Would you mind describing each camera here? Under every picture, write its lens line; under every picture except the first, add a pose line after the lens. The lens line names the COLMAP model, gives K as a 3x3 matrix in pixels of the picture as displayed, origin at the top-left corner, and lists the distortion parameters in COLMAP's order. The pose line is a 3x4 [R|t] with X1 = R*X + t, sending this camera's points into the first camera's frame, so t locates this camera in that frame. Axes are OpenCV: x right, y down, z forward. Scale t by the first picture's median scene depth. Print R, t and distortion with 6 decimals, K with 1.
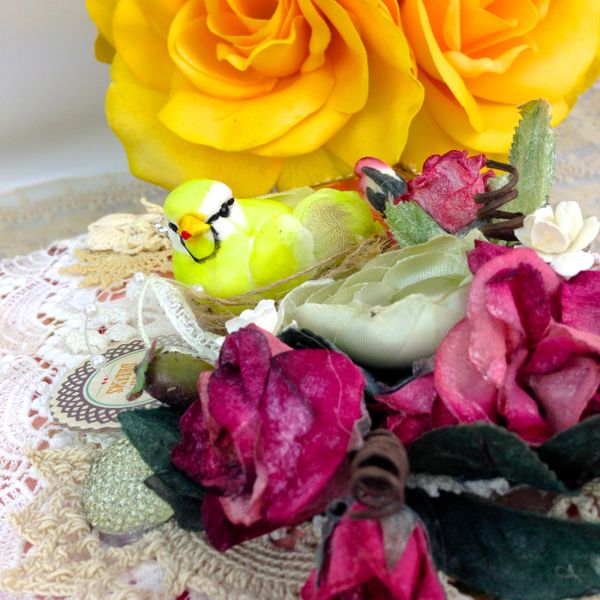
lens RADIAL K [[769.1, 0, 300.0], [0, 769.1, 300.0], [0, 0, 1]] dist [0.027374, 0.009802]
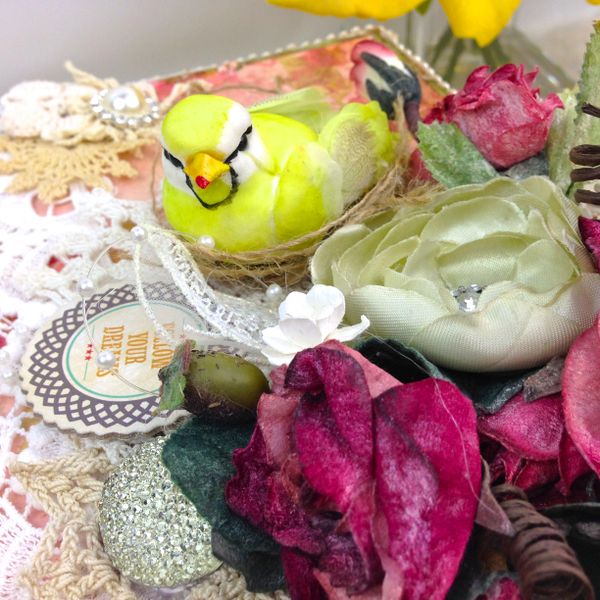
lens RADIAL K [[785.2, 0, 300.0], [0, 785.2, 300.0], [0, 0, 1]] dist [0.041631, -0.088649]
pose [[0.982518, -0.003272, 0.186140, -0.199027], [-0.041827, 0.970405, 0.237835, -0.160161], [-0.181410, -0.241462, 0.953303, 0.206604]]
